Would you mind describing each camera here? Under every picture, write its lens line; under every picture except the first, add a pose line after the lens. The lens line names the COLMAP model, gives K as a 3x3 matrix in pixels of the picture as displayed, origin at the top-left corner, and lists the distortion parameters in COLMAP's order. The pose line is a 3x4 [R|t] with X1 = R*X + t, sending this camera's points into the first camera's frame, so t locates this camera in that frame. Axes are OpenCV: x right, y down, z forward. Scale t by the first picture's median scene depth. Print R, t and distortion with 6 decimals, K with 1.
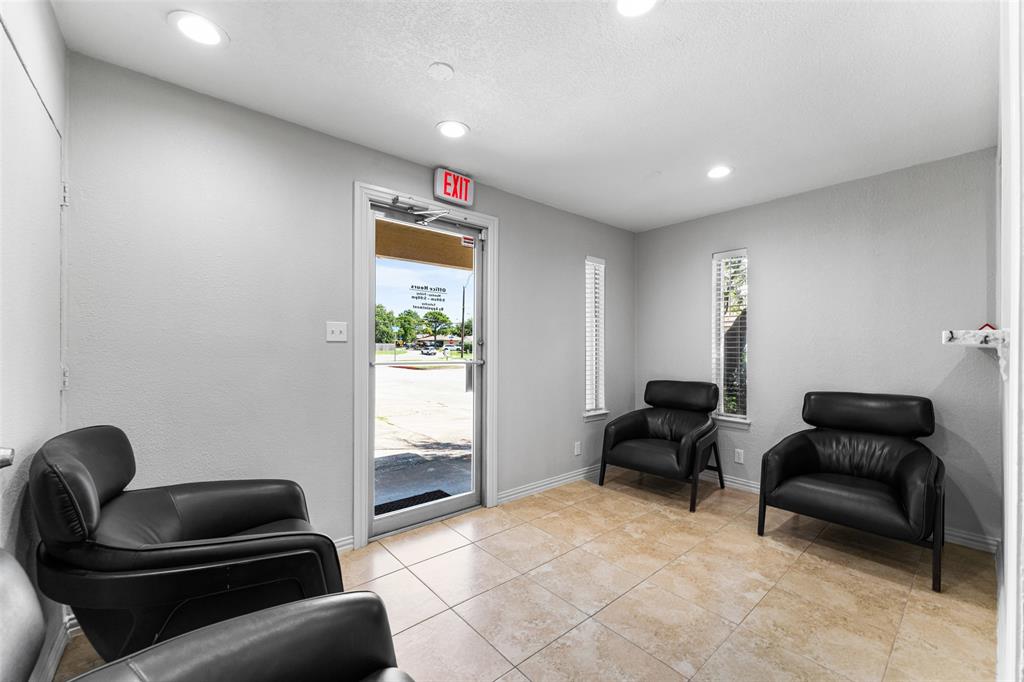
lens RADIAL K [[408.2, 0, 505.9], [0, 408.2, 346.6], [0, 0, 1]] dist [0.000583, 0.000179]
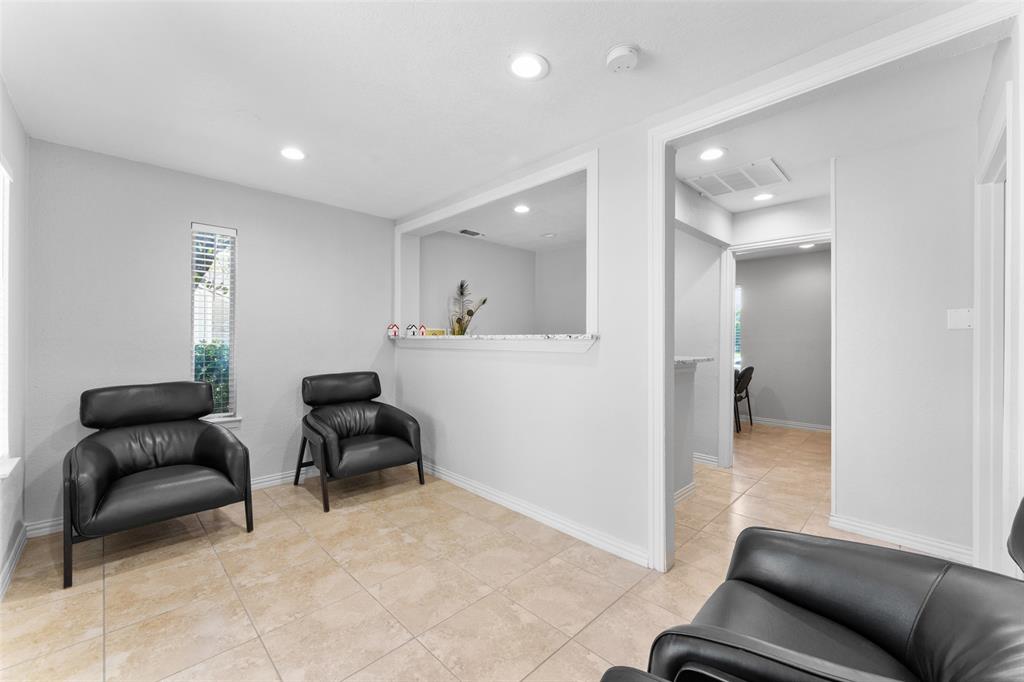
lens RADIAL K [[410.1, 0, 508.6], [0, 410.1, 337.4], [0, 0, 1]] dist [0.000190, 0.000115]
pose [[-0.079340, 0.000332, 0.996848, -0.506711], [-0.003323, 0.999994, -0.000598, -0.000612], [-0.996842, -0.003360, -0.079339, 0.617935]]
